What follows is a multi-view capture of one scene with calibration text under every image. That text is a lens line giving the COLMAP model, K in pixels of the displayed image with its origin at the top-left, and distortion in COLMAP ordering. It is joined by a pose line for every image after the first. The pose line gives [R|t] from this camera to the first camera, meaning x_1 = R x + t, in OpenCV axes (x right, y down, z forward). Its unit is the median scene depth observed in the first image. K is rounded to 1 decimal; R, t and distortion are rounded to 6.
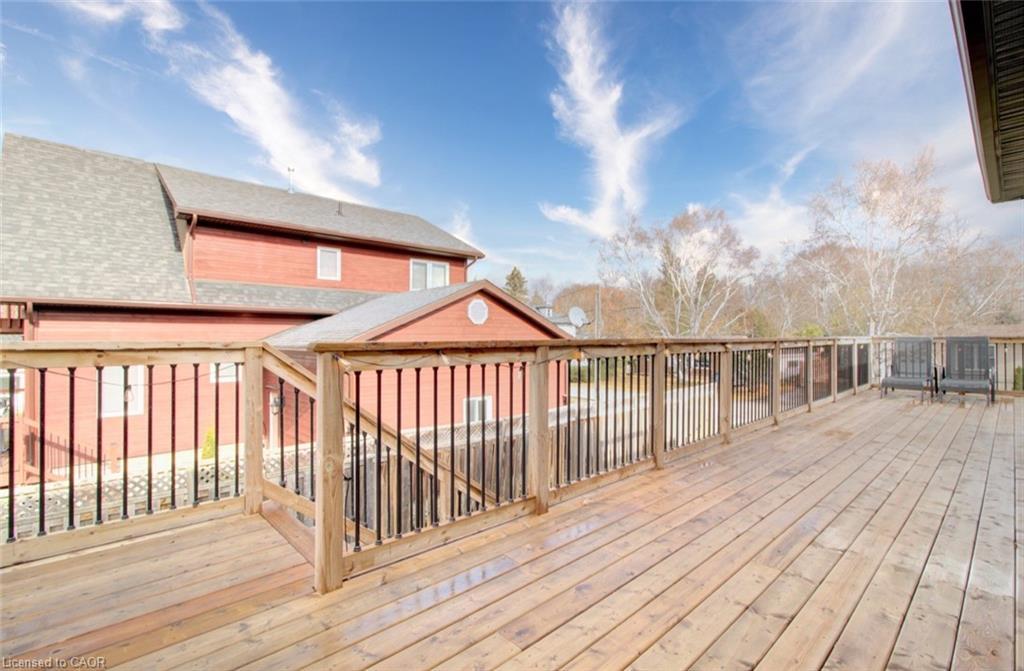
lens RADIAL K [[466.3, 0, 516.4], [0, 466.3, 334.0], [0, 0, 1]] dist [-0.011799, 0.005607]
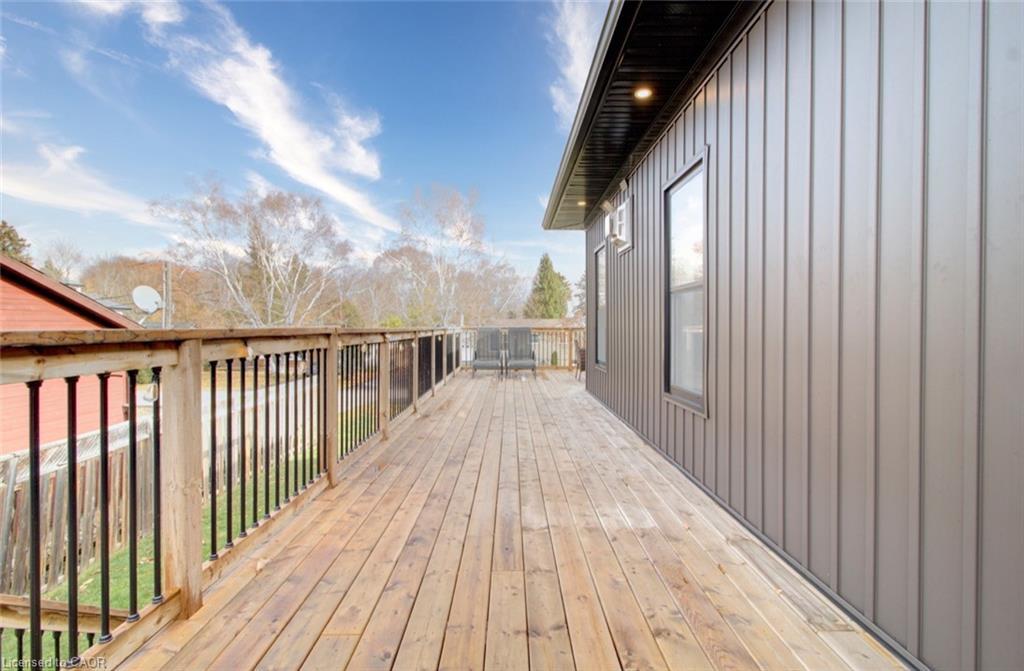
lens RADIAL K [[466.3, 0, 516.4], [0, 466.3, 334.0], [0, 0, 1]] dist [-0.011799, 0.005607]
pose [[0.672383, -0.005428, 0.740184, -0.081747], [-0.010455, 0.999804, 0.016829, 0.003579], [-0.740130, -0.019054, 0.672194, 0.213808]]
